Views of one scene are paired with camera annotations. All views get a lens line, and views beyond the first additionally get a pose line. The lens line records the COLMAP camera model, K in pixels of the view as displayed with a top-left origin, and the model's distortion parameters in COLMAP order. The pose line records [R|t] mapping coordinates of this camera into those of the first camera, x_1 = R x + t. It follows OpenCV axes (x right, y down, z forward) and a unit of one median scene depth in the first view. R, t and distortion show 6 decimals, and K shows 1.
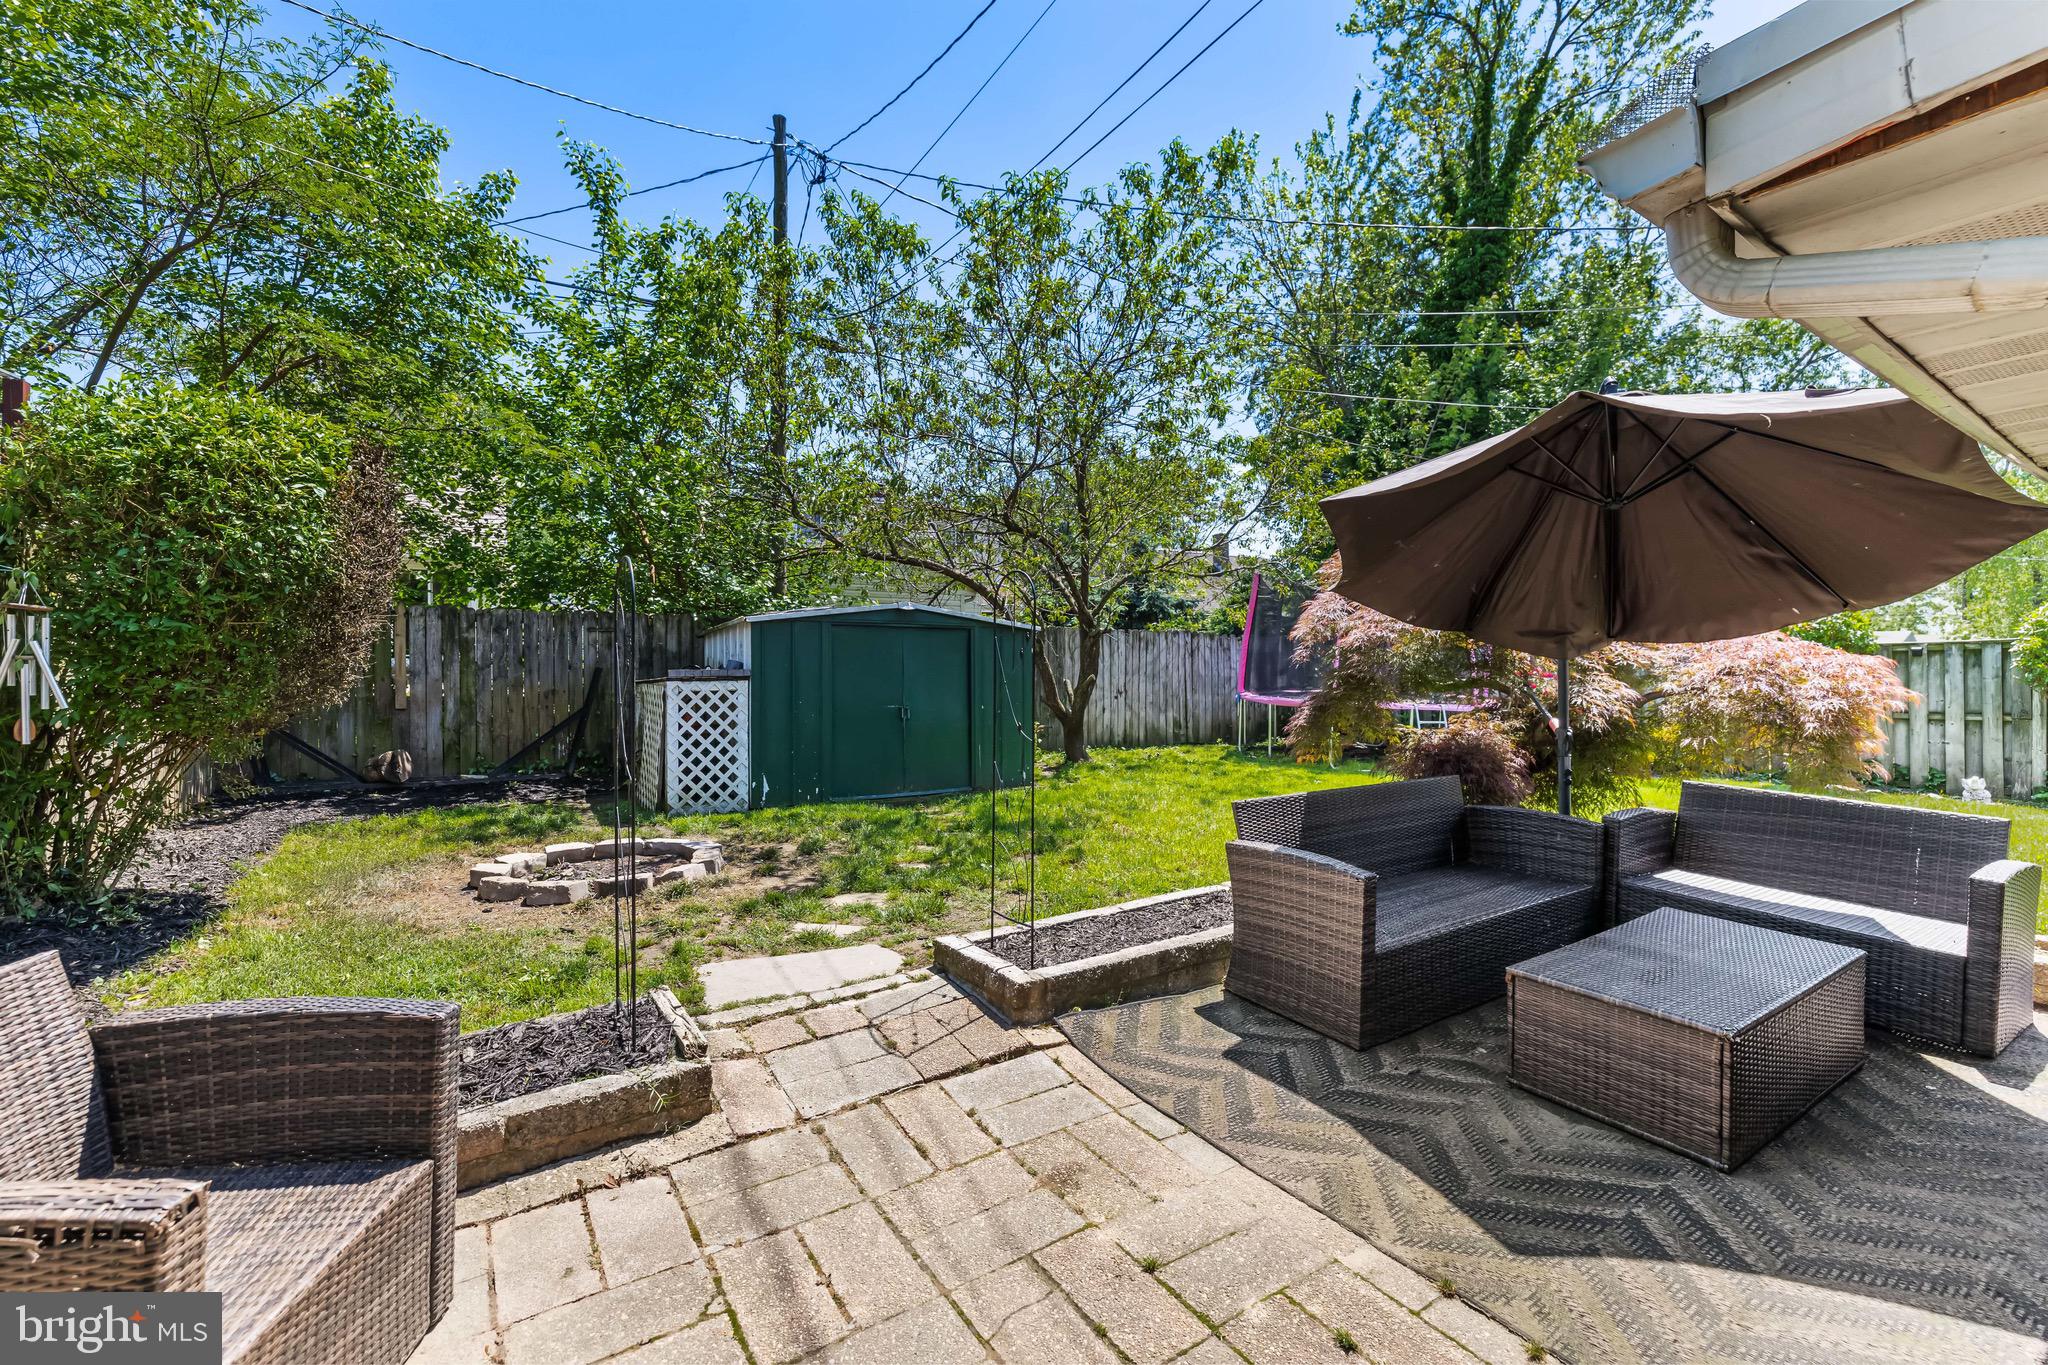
lens RADIAL K [[884.3, 0, 1022.9], [0, 884.3, 672.1], [0, 0, 1]] dist [0.005212, -0.000055]
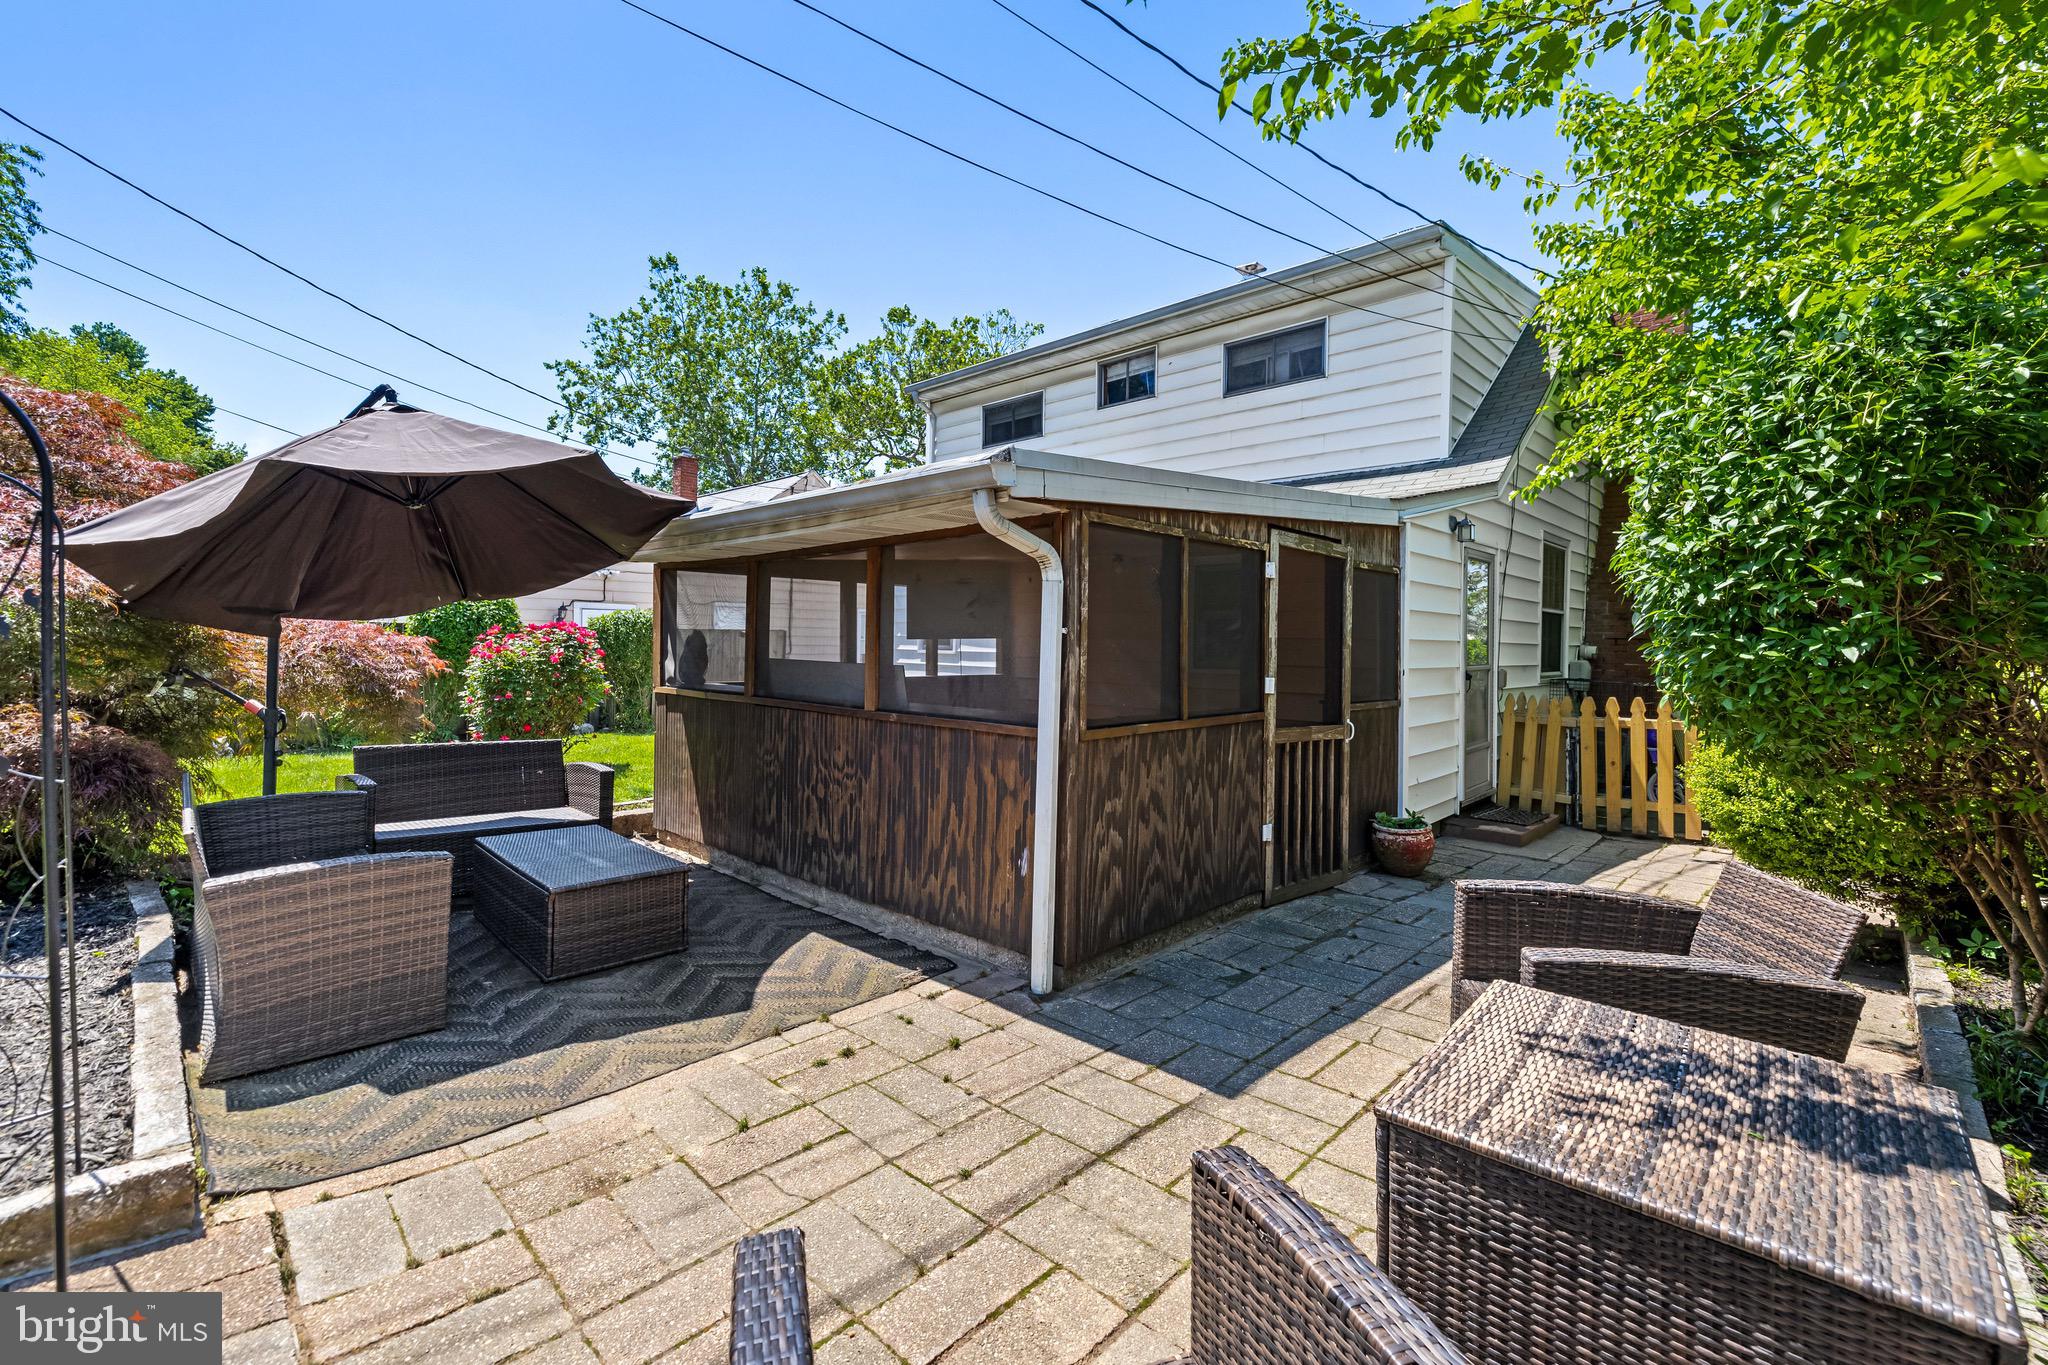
lens RADIAL K [[884.3, 0, 1023.3], [0, 884.3, 667.4], [0, 0, 1]] dist [0.005212, -0.000055]
pose [[-0.231751, -0.020265, 0.972564, -0.928834], [0.001509, 0.999774, 0.021192, -0.010142], [-0.972774, 0.006379, -0.231668, 0.715955]]
